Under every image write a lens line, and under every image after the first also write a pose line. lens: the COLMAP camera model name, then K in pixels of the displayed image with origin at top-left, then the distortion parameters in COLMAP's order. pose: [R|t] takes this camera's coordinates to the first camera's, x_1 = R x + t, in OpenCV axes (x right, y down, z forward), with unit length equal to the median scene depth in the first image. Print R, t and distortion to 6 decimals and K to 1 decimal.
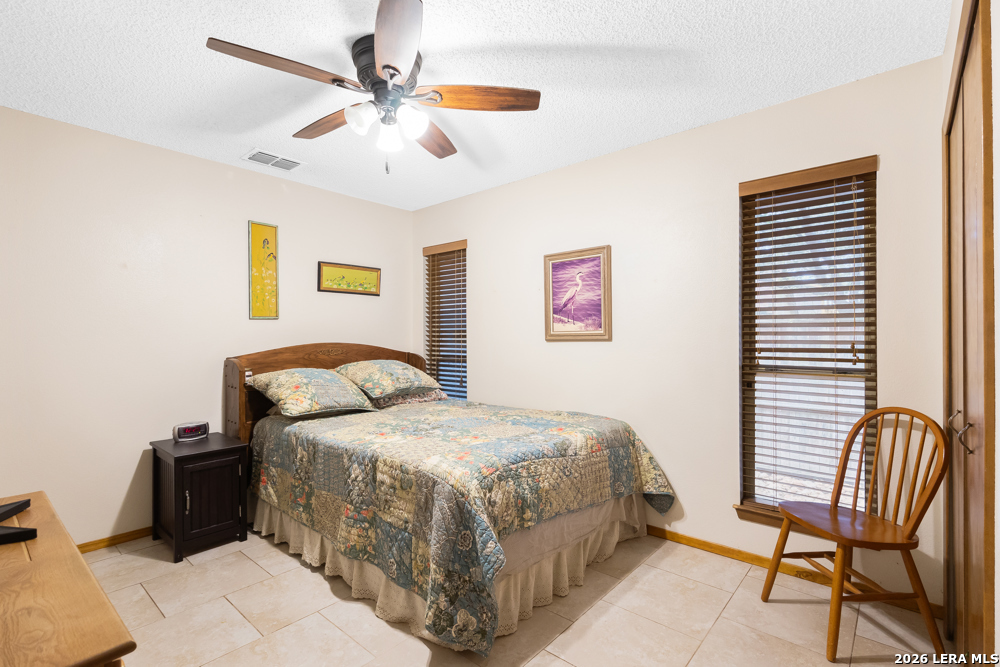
lens RADIAL K [[468.3, 0, 506.1], [0, 468.3, 333.3], [0, 0, 1]] dist [-0.000497, 0.000695]
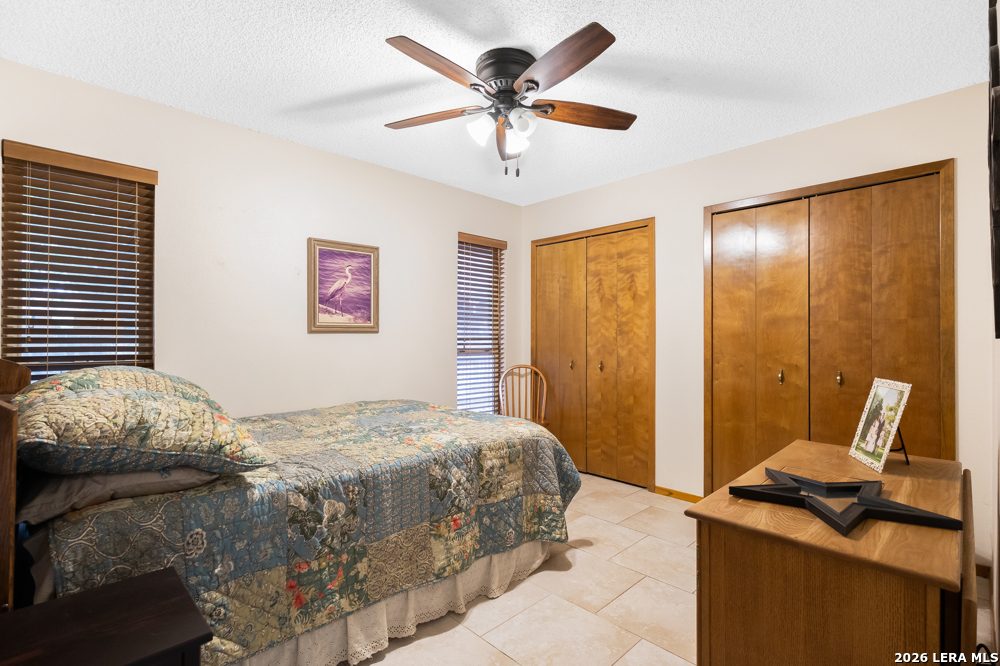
lens RADIAL K [[468.3, 0, 506.1], [0, 468.3, 332.8], [0, 0, 1]] dist [-0.000497, 0.000695]
pose [[0.070588, 0.008559, 0.997469, -0.860618], [-0.010942, 0.999910, -0.007806, 0.021412], [-0.997446, -0.010363, 0.070676, 0.604270]]
